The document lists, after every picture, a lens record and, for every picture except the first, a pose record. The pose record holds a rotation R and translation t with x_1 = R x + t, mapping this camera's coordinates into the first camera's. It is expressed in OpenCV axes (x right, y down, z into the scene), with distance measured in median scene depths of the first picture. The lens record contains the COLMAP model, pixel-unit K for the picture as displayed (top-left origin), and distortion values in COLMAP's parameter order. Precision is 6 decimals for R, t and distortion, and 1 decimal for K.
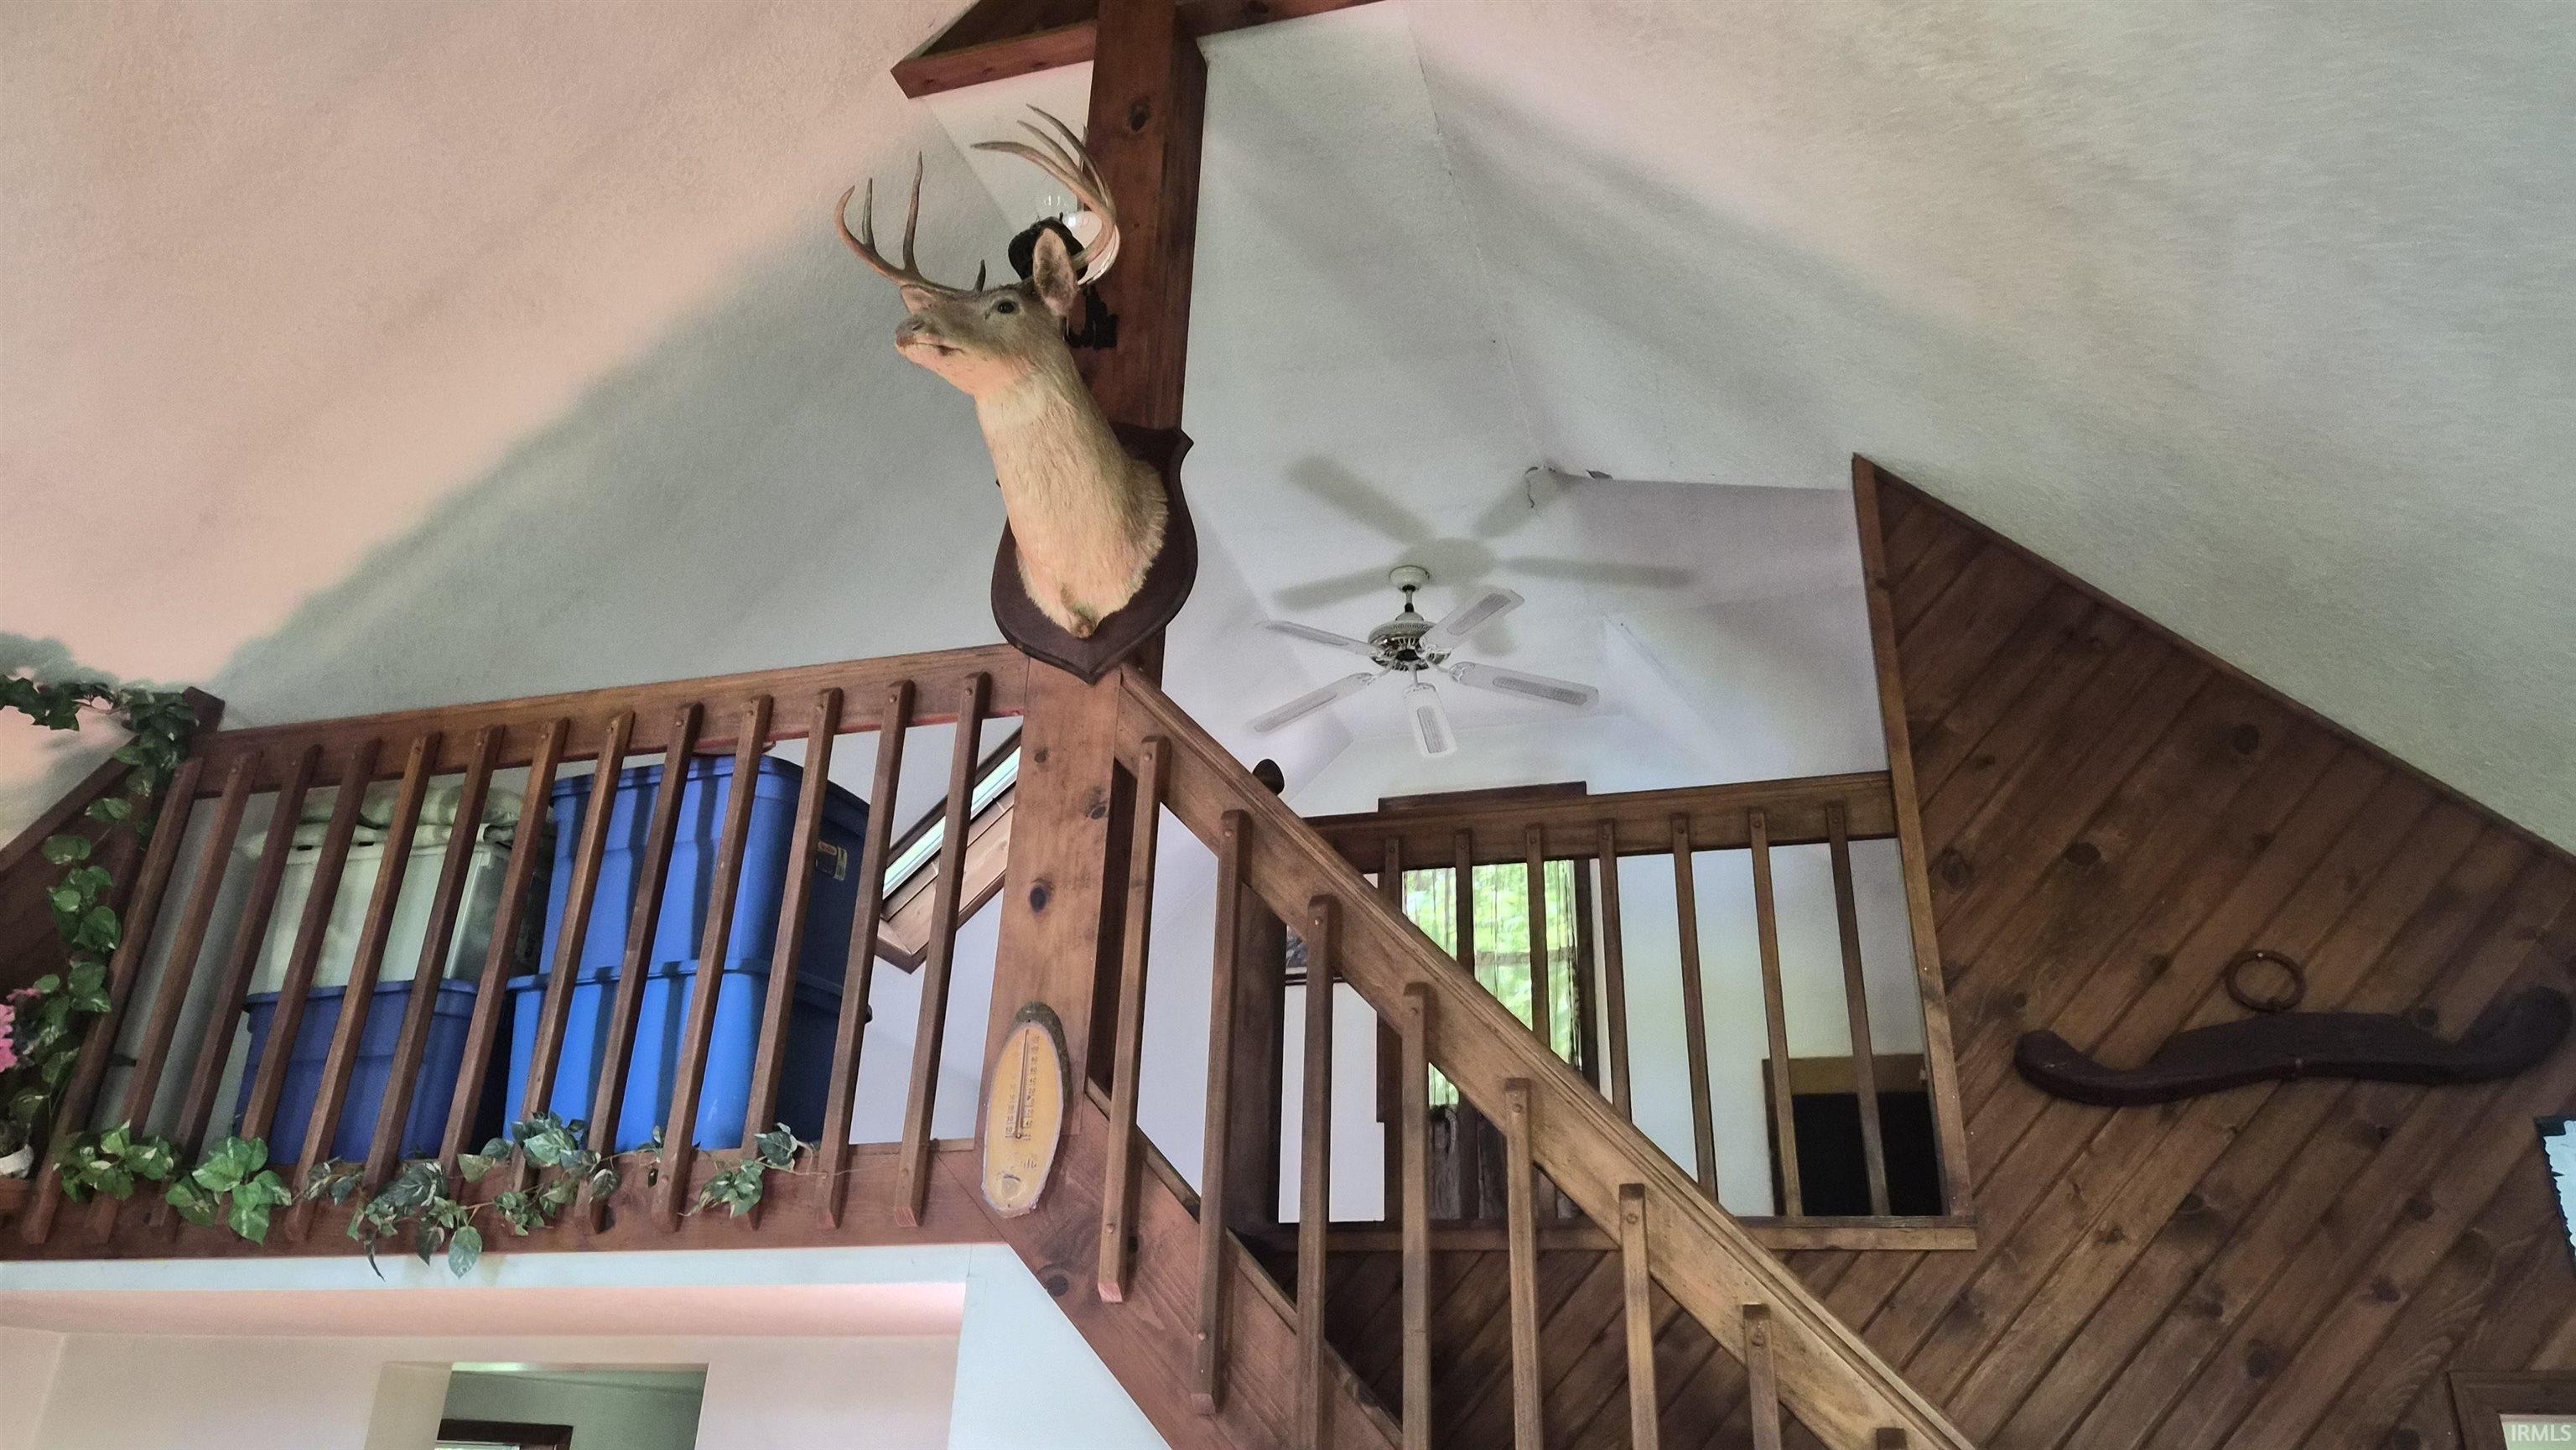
lens RADIAL K [[1712.9, 0, 1324.2], [0, 1712.9, 756.6], [0, 0, 1]] dist [0.062629, -0.043929]
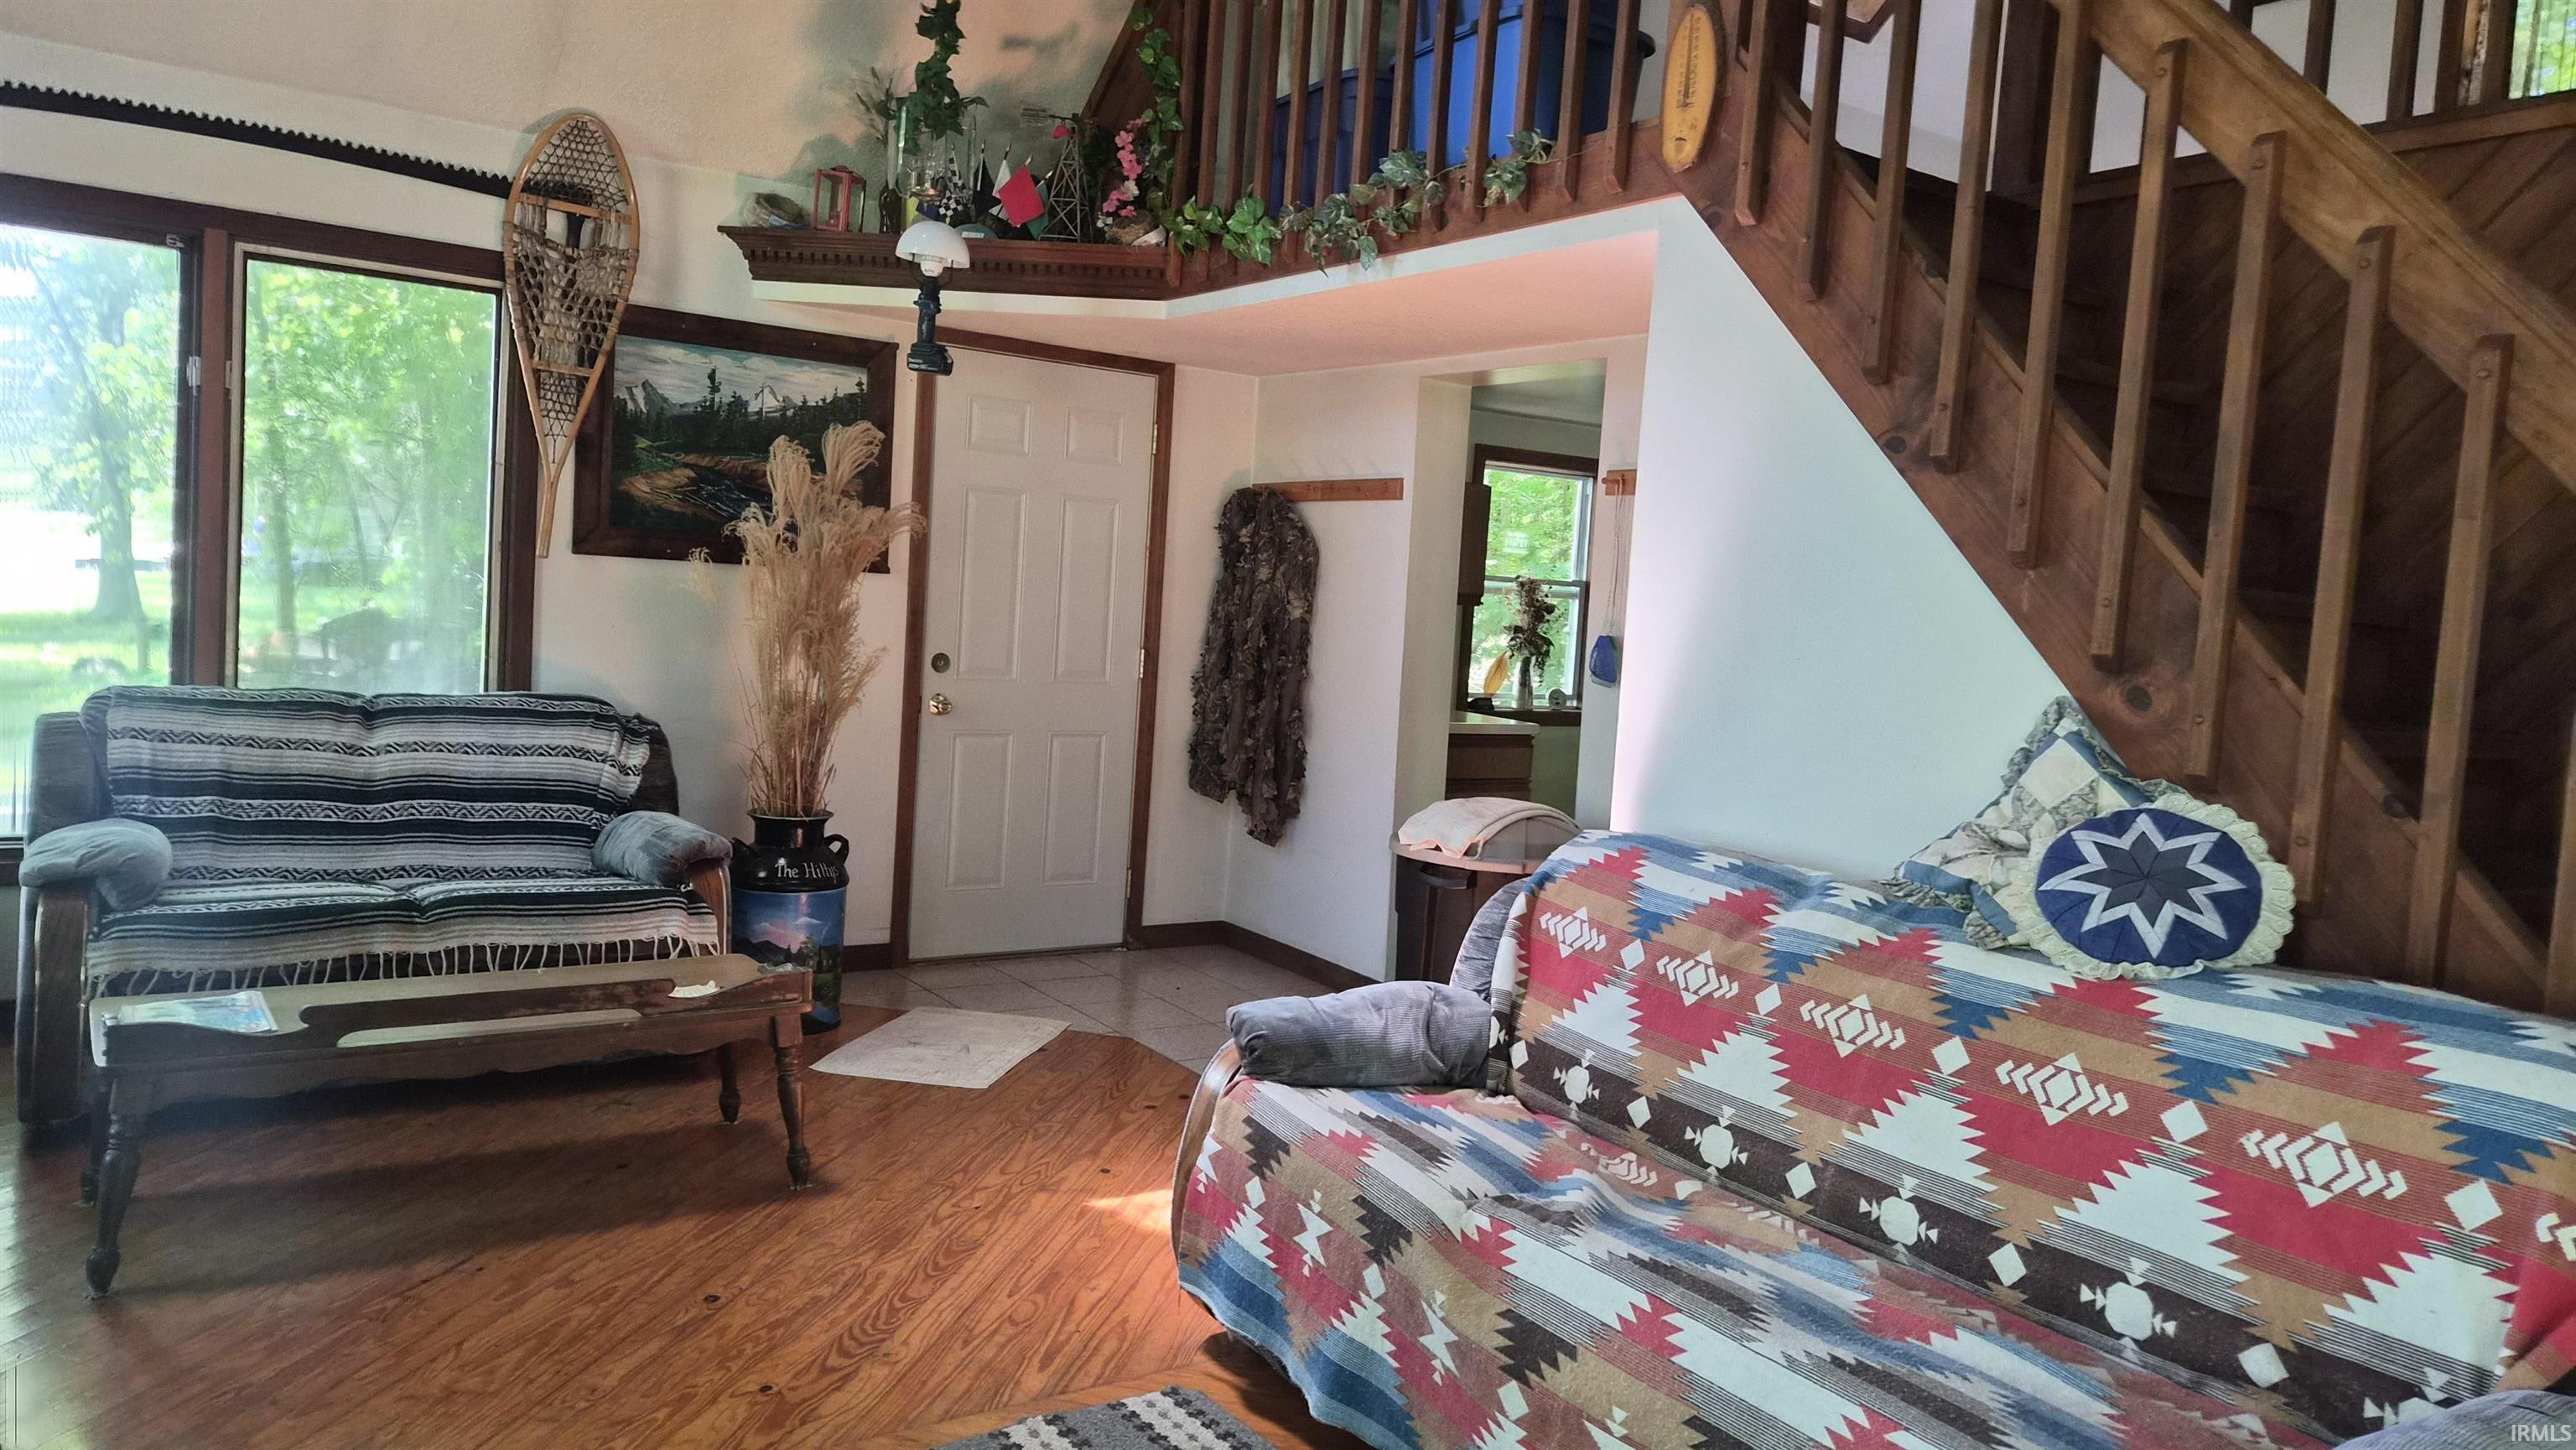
lens RADIAL K [[1712.9, 0, 1289.8], [0, 1712.9, 707.1], [0, 0, 1]] dist [0.062629, -0.043929]
pose [[0.776770, 0.069114, -0.625981, 0.364355], [0.204182, 0.912635, 0.354130, 0.107178], [0.595767, -0.402891, 0.694795, -0.174449]]
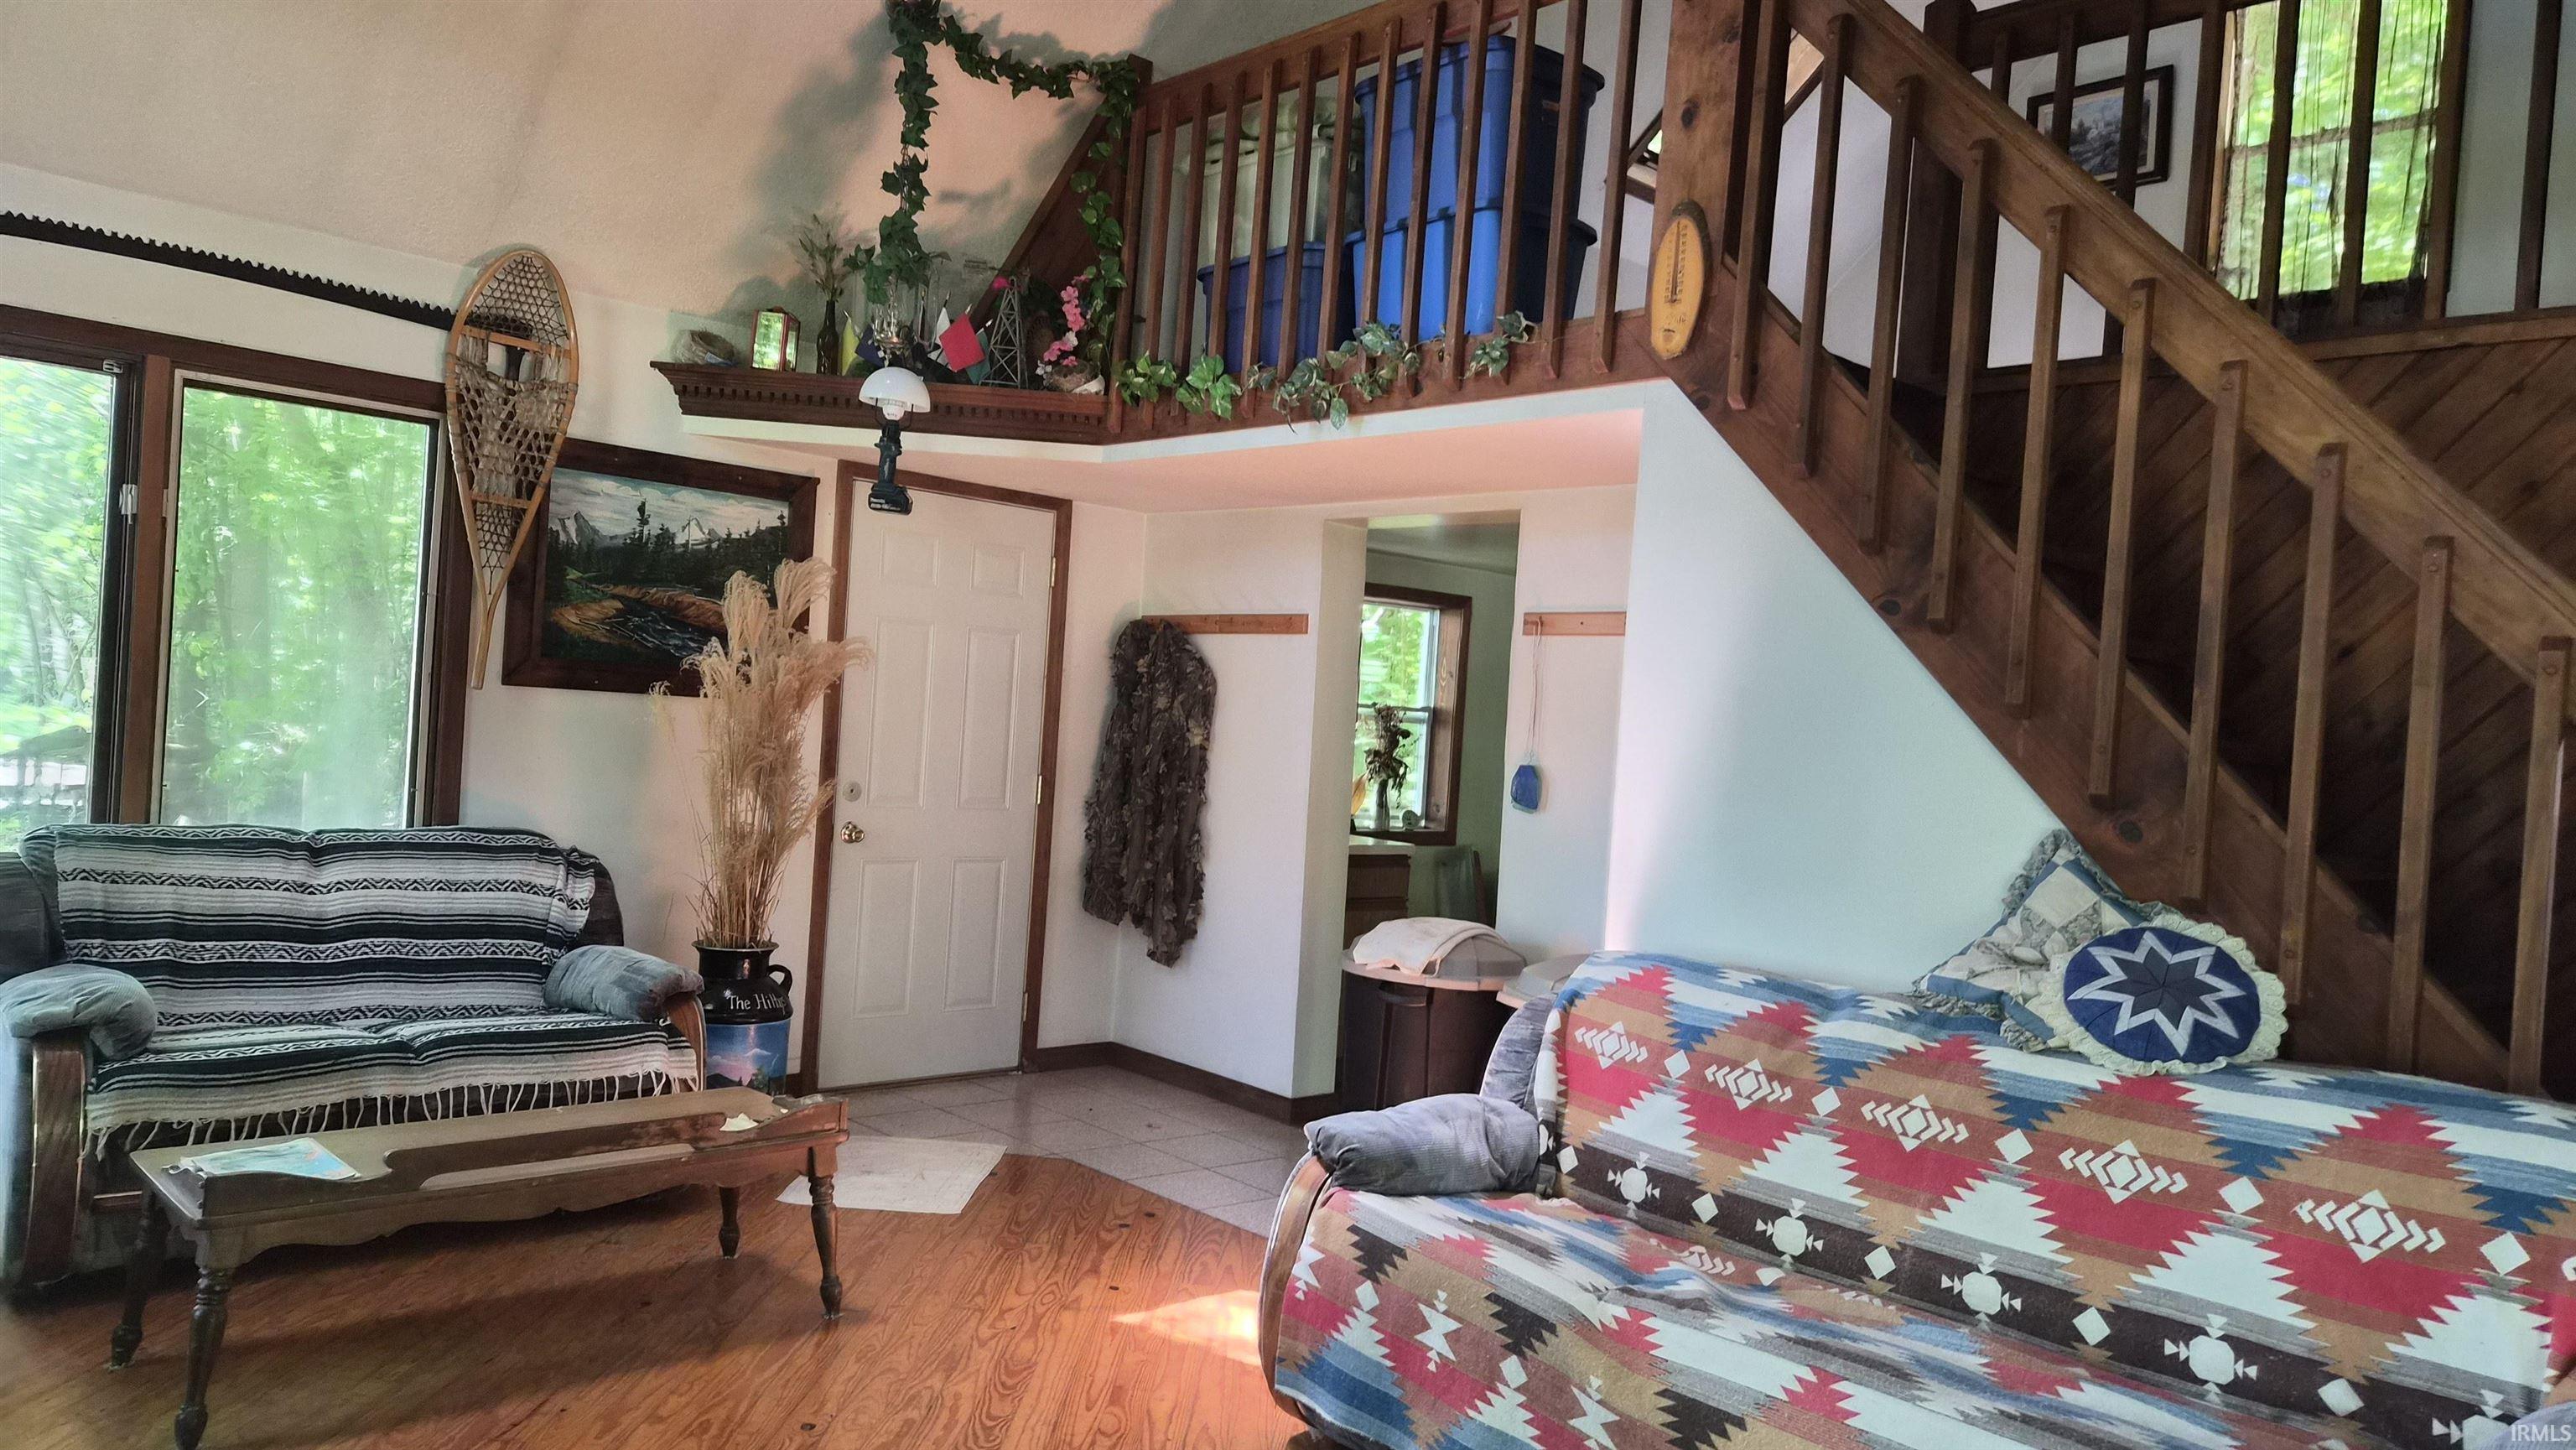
lens RADIAL K [[1712.9, 0, 1246.5], [0, 1712.9, 744.9], [0, 0, 1]] dist [0.062629, -0.043929]
pose [[0.856060, 0.040811, -0.515263, 0.230487], [0.159809, 0.927136, 0.338940, 0.025372], [0.491551, -0.372496, 0.787162, -0.346560]]
